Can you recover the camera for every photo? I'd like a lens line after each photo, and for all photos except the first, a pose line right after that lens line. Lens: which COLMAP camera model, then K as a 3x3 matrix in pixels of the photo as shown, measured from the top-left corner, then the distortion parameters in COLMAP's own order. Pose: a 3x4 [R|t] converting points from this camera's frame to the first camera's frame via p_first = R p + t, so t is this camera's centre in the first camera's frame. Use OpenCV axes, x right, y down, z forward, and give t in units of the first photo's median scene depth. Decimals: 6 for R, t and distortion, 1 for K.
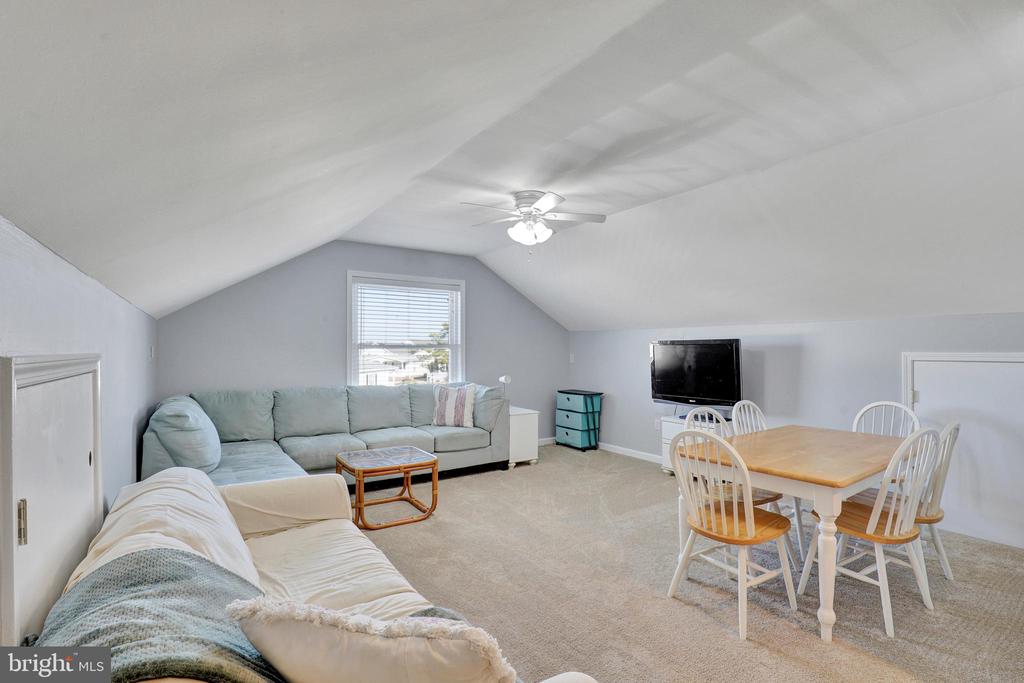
lens RADIAL K [[478.7, 0, 509.4], [0, 478.7, 346.3], [0, 0, 1]] dist [-0.034346, 0.004539]
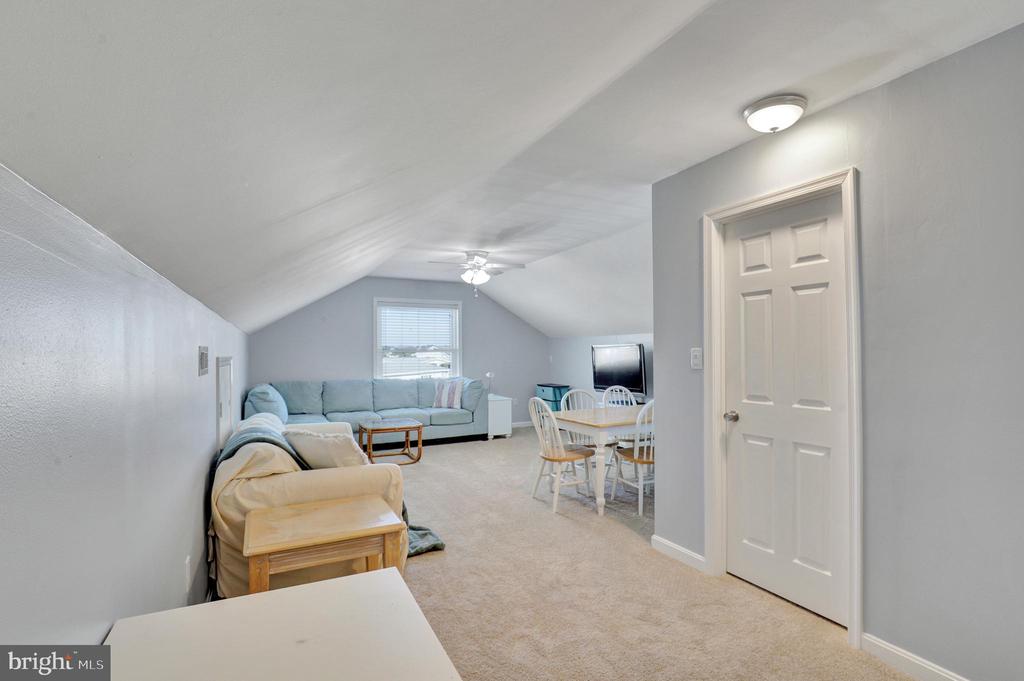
lens RADIAL K [[478.7, 0, 511.6], [0, 478.7, 341.4], [0, 0, 1]] dist [-0.034346, 0.004539]
pose [[0.992557, -0.009647, -0.121400, 0.245452], [0.007761, 0.999842, -0.015994, -0.002975], [0.121535, 0.014932, 0.992475, -0.368528]]
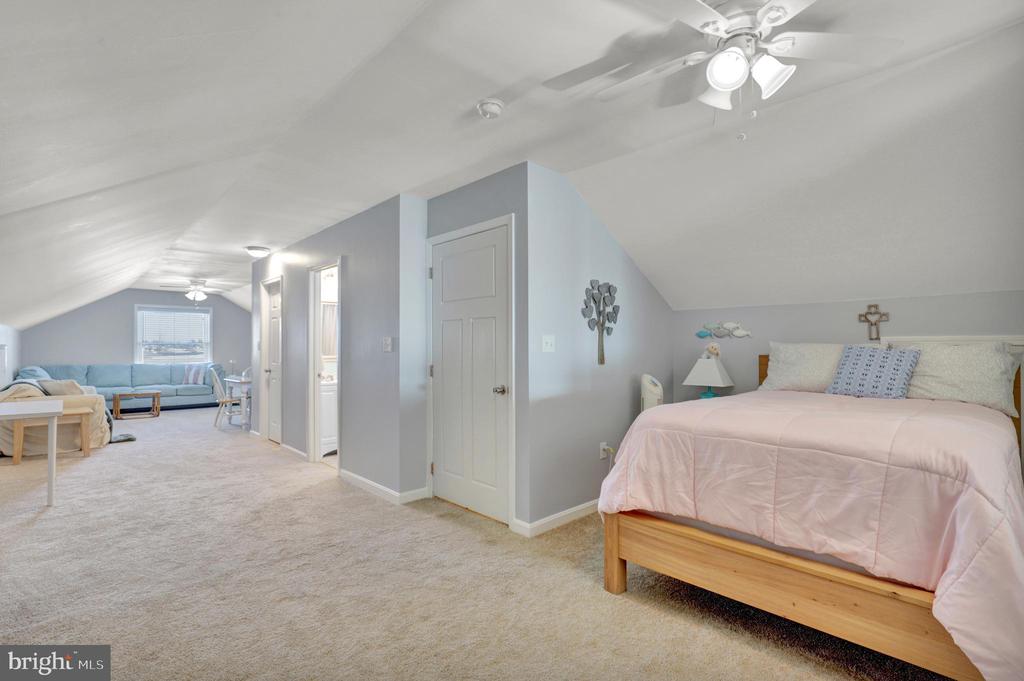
lens RADIAL K [[478.7, 0, 514.1], [0, 478.7, 340.8], [0, 0, 1]] dist [-0.034346, 0.004539]
pose [[0.984201, -0.000933, 0.177052, 0.857492], [0.002669, 0.999951, -0.009562, 0.011170], [-0.177035, 0.009884, 0.984155, -1.167174]]
